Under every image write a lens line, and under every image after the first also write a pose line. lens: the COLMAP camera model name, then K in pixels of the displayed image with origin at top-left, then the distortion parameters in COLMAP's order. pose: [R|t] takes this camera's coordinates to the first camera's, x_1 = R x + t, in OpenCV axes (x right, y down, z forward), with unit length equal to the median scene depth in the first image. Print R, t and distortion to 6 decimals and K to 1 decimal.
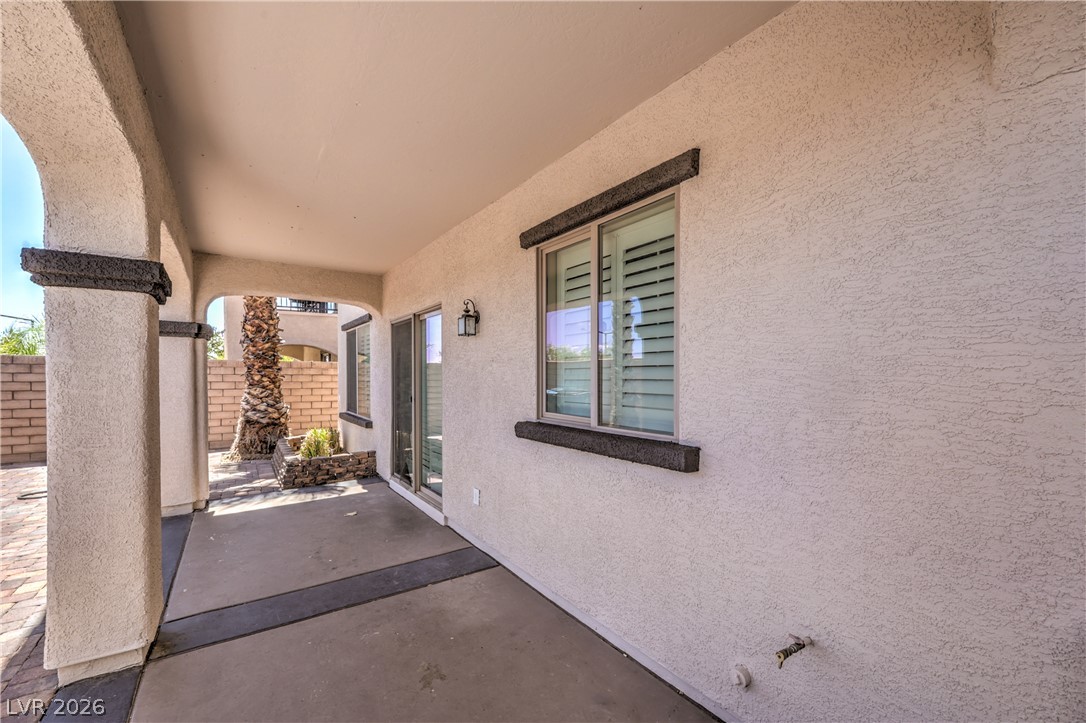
lens RADIAL K [[446.3, 0, 548.3], [0, 446.3, 381.3], [0, 0, 1]] dist [-0.001468, -0.000304]
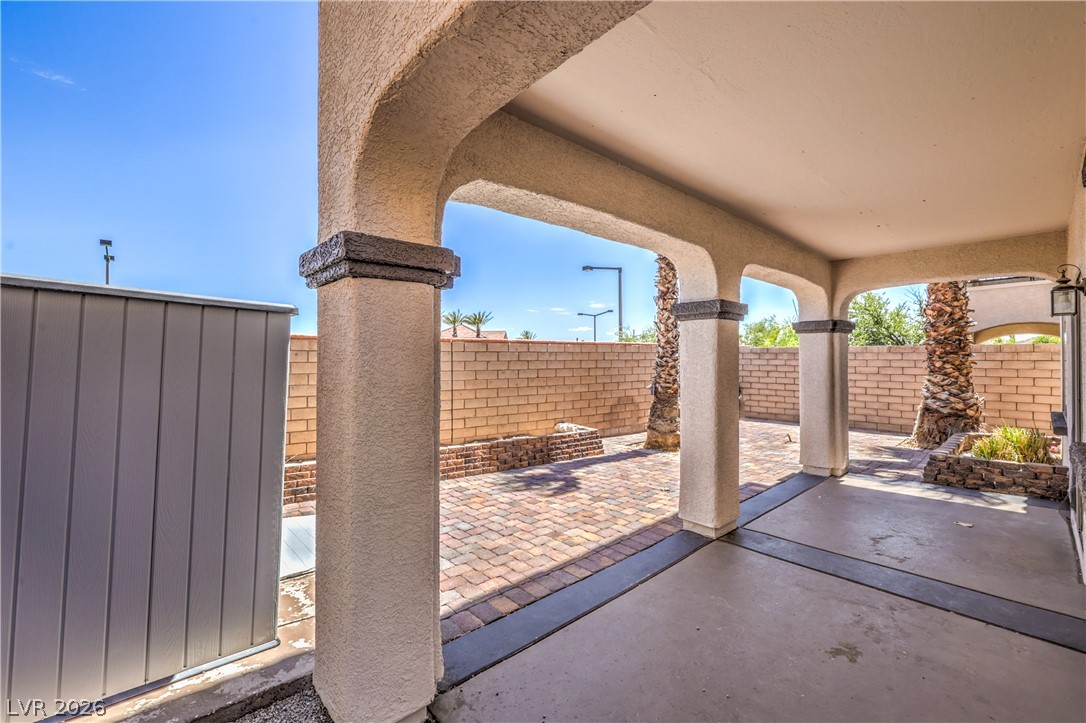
lens RADIAL K [[449.9, 0, 530.8], [0, 449.9, 355.7], [0, 0, 1]] dist [-0.000710, -0.000215]
pose [[0.110387, -0.005015, -0.993876, 0.206307], [-0.010463, 0.999926, -0.006207, -0.011524], [0.993834, 0.011084, 0.110327, 0.033531]]
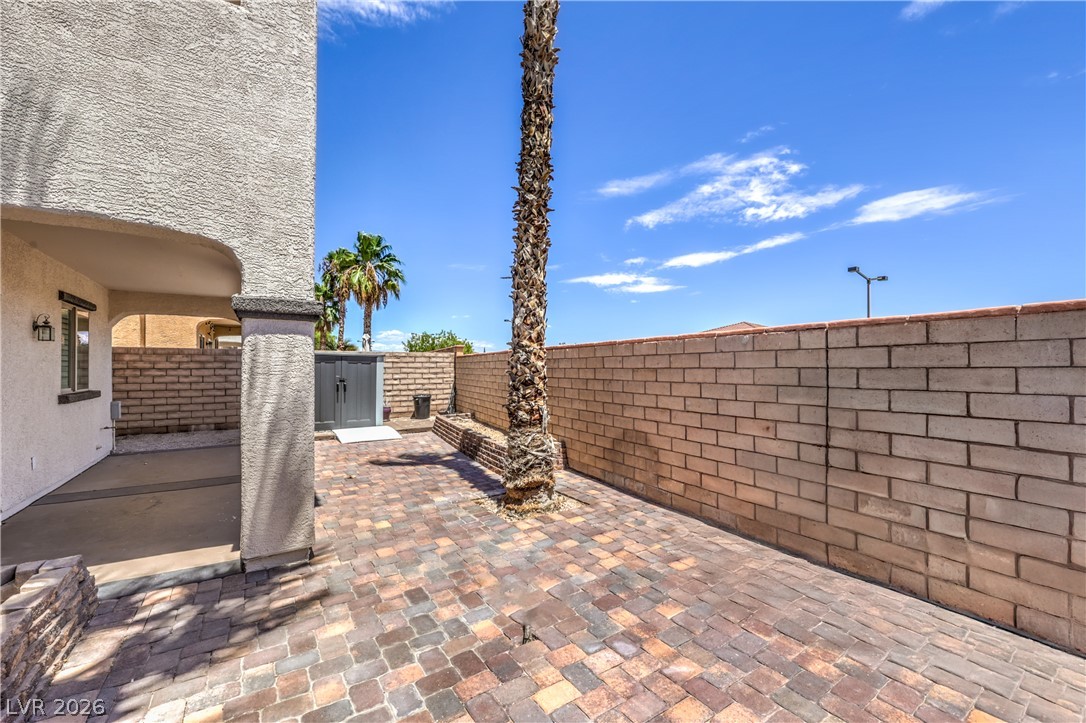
lens RADIAL K [[441.0, 0, 545.2], [0, 441.0, 367.2], [0, 0, 1]] dist [-0.000723, -0.000247]
pose [[-0.999809, -0.001743, 0.019482, -0.813358], [-0.001520, 0.999933, 0.011466, -0.019428], [-0.019500, 0.011435, -0.999744, 1.091868]]
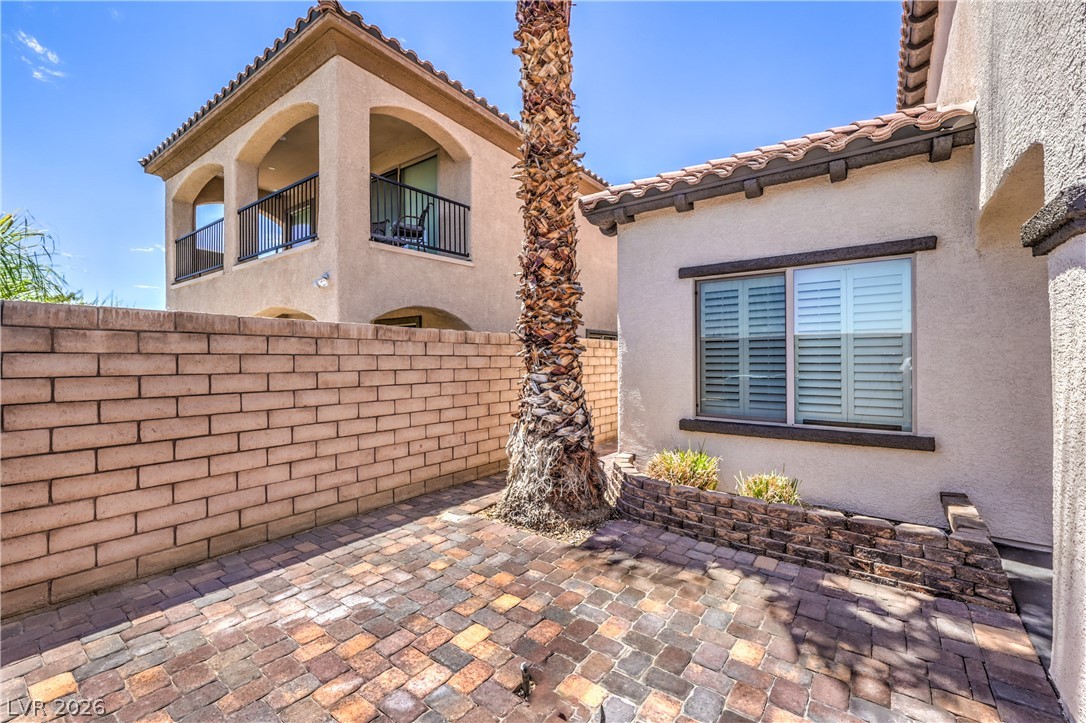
lens RADIAL K [[454.5, 0, 528.8], [0, 454.5, 360.6], [0, 0, 1]] dist [-0.003659, -0.000269]
pose [[0.955950, -0.009479, 0.293375, -0.866796], [0.011916, 0.999908, -0.006522, -0.005006], [-0.293286, 0.009731, 0.955975, 0.522994]]
